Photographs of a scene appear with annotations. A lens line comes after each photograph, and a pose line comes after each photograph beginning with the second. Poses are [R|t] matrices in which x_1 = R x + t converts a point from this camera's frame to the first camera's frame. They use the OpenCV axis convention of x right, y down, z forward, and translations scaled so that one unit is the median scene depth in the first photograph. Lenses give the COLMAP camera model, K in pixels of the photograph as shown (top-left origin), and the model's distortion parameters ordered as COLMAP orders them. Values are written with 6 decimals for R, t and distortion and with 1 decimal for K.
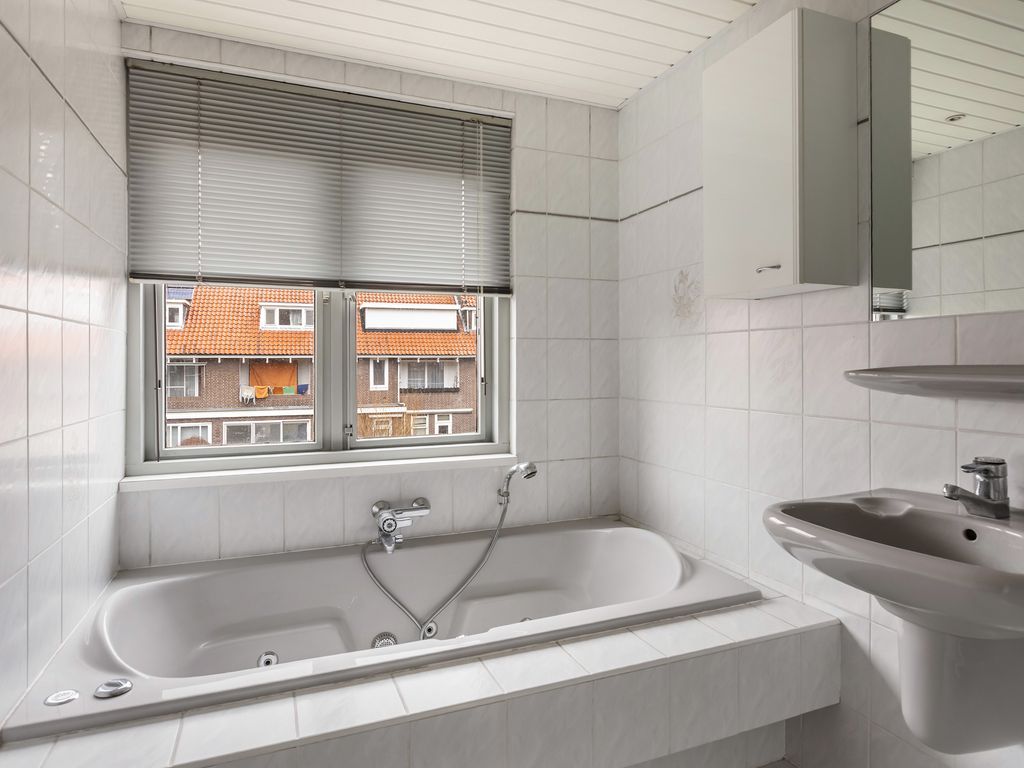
lens RADIAL K [[605.1, 0, 507.4], [0, 605.1, 351.4], [0, 0, 1]] dist [-0.000355, 0.000840]
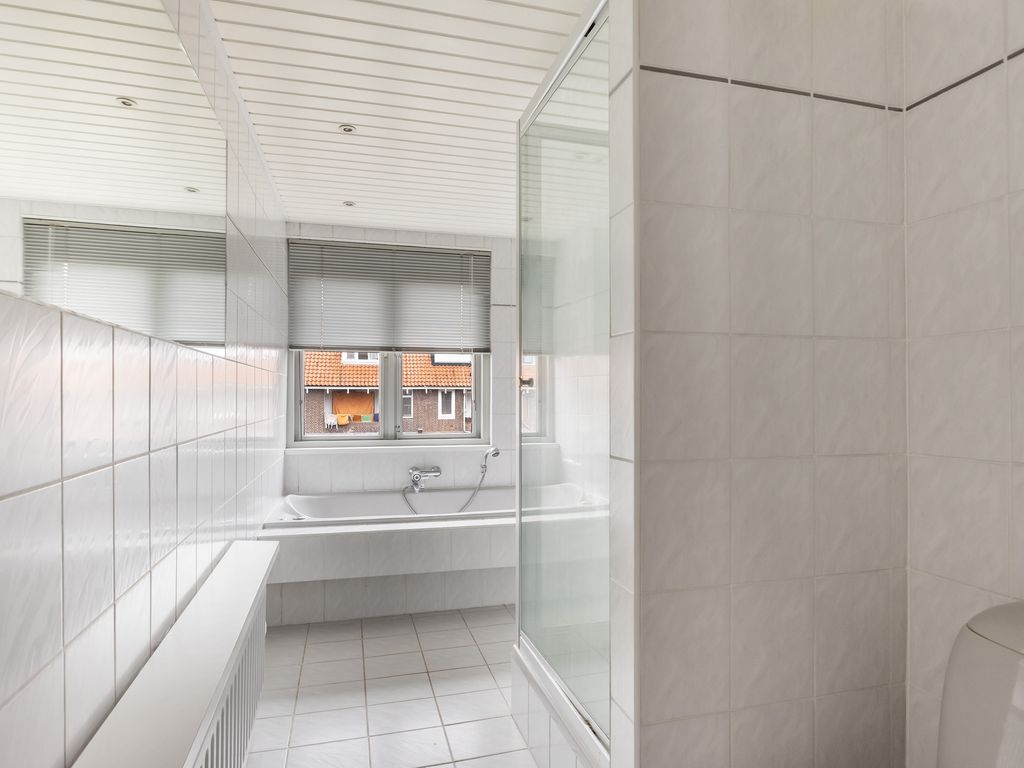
lens RADIAL K [[571.9, 0, 497.6], [0, 571.9, 377.2], [0, 0, 1]] dist [-0.000930, -0.001117]
pose [[0.992630, 0.000557, -0.121184, 0.237059], [-0.001876, 0.999940, -0.010769, -0.006864], [0.121171, 0.010917, 0.992572, -0.651357]]
